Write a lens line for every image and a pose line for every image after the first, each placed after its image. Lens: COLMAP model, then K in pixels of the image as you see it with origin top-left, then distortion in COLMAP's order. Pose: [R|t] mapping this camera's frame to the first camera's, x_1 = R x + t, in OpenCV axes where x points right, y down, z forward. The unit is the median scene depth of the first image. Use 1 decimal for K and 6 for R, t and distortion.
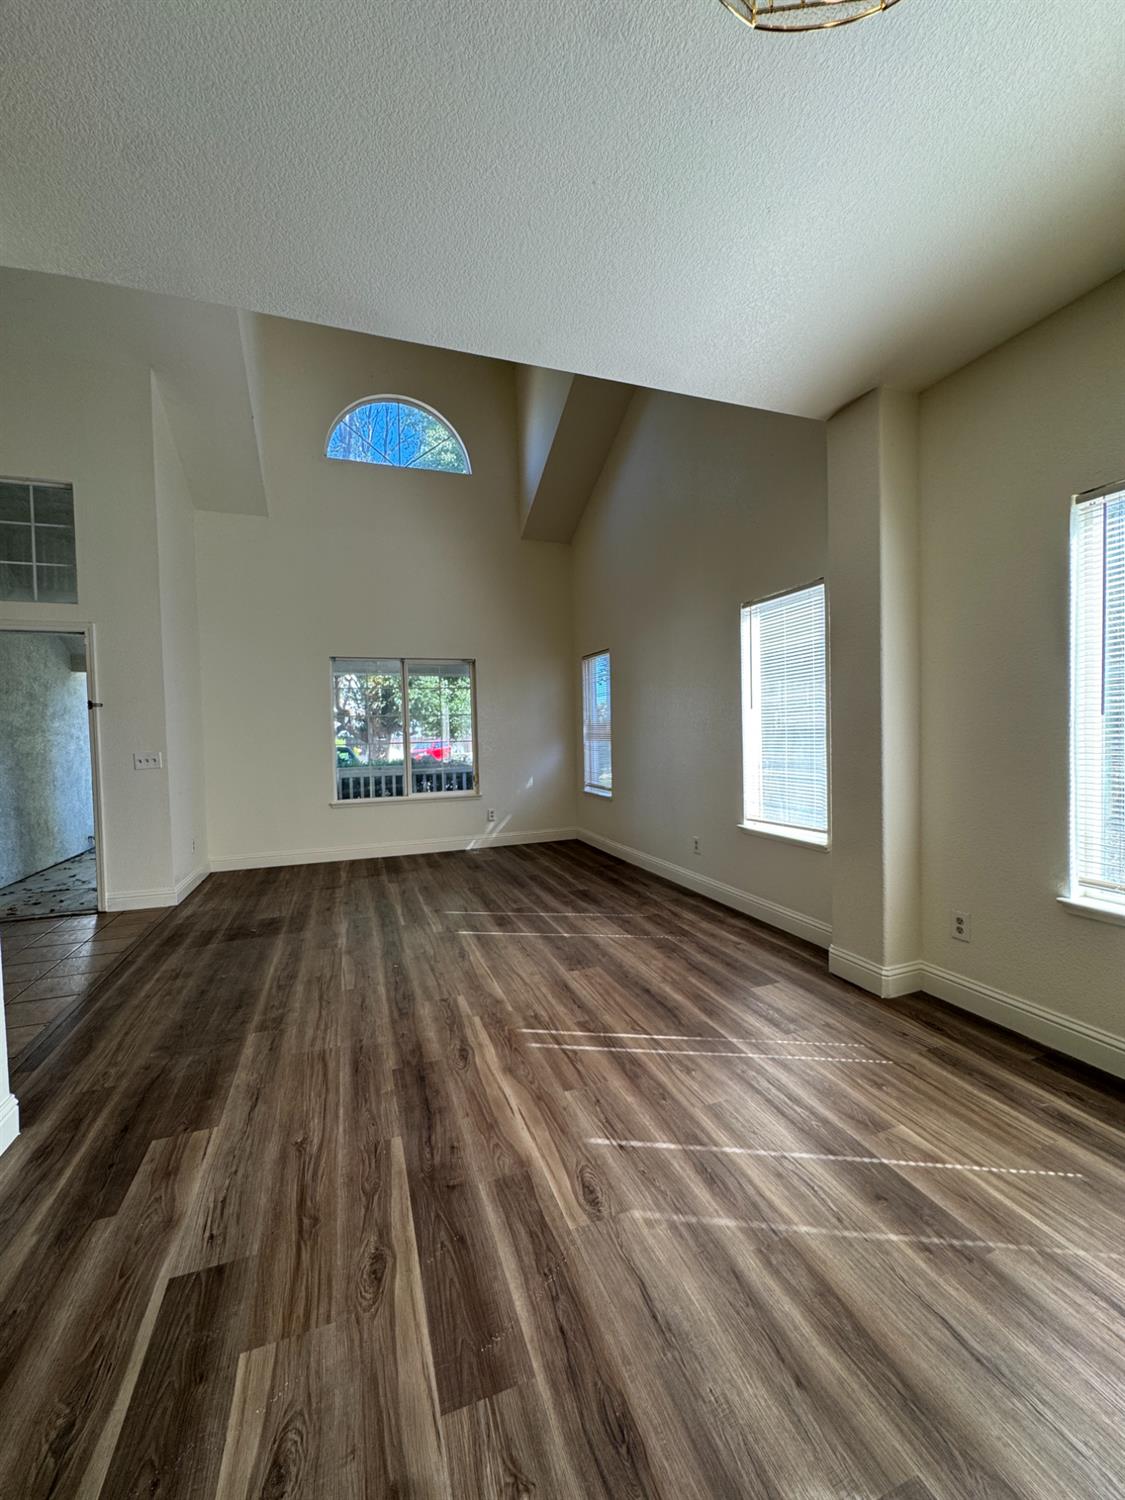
lens RADIAL K [[598.0, 0, 564.3], [0, 598.0, 748.6], [0, 0, 1]] dist [0.001254, 0.000108]
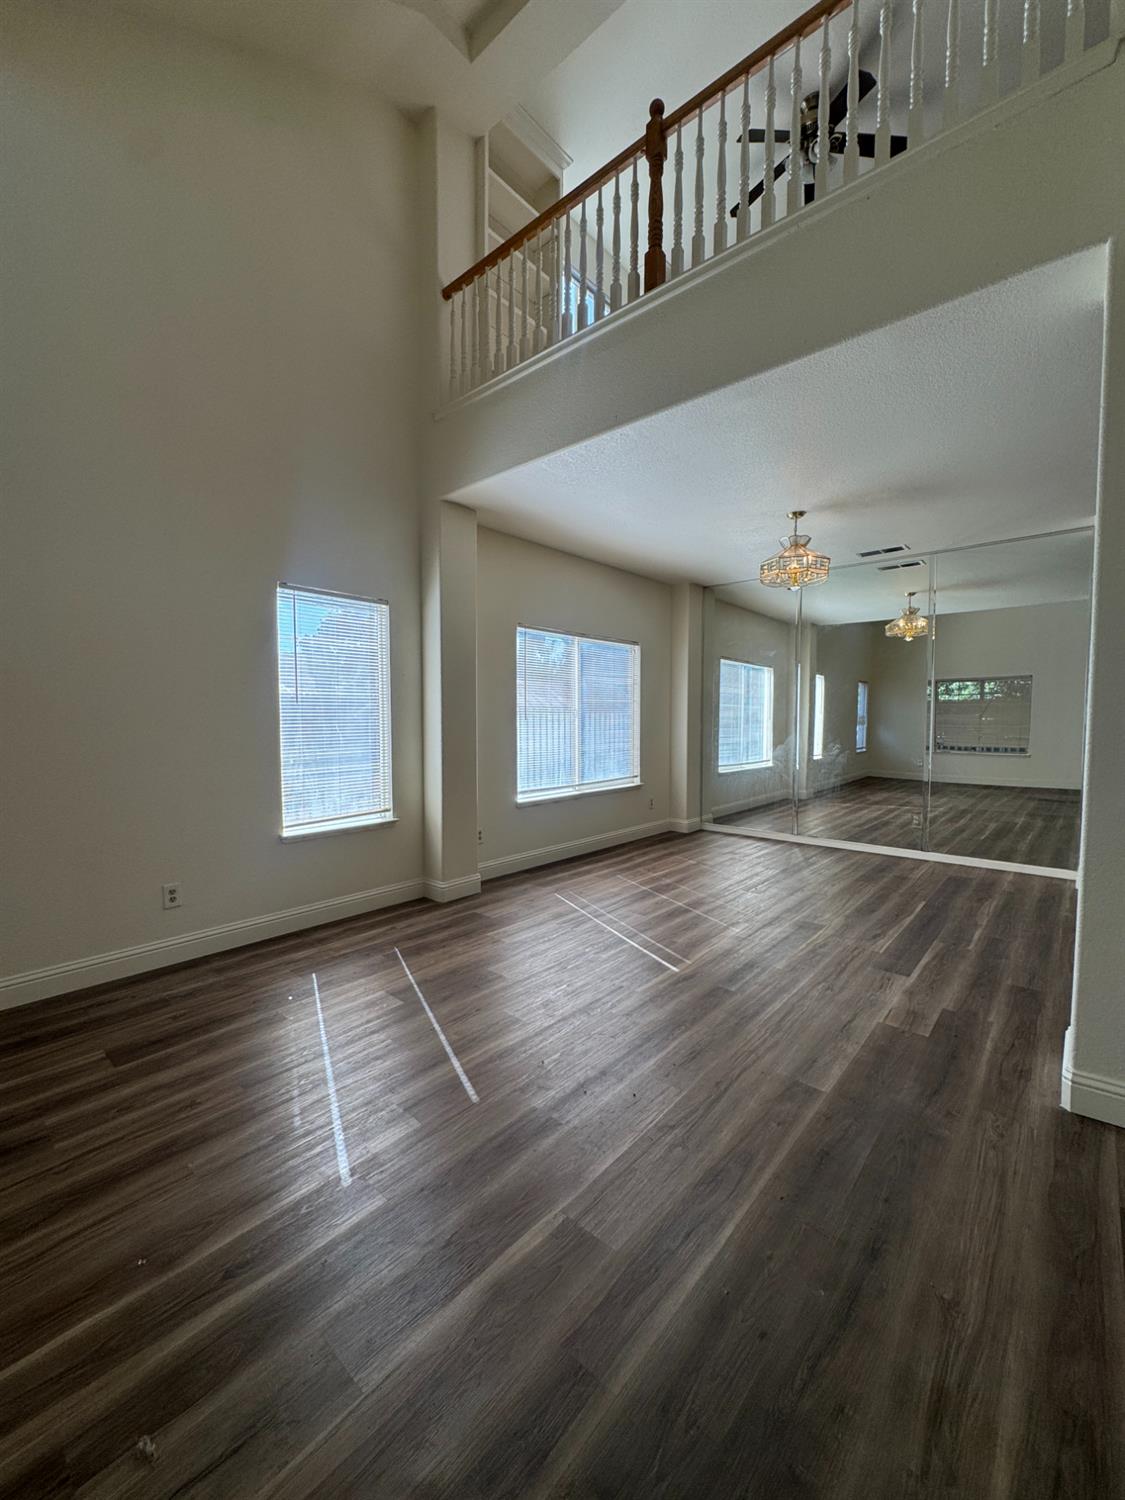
lens RADIAL K [[598.0, 0, 562.1], [0, 598.0, 750.9], [0, 0, 1]] dist [0.001254, 0.000108]
pose [[-0.478569, -0.025288, 0.877686, -0.954575], [0.034683, 0.998261, 0.047674, -0.031672], [-0.877365, 0.053256, -0.476859, 1.519843]]
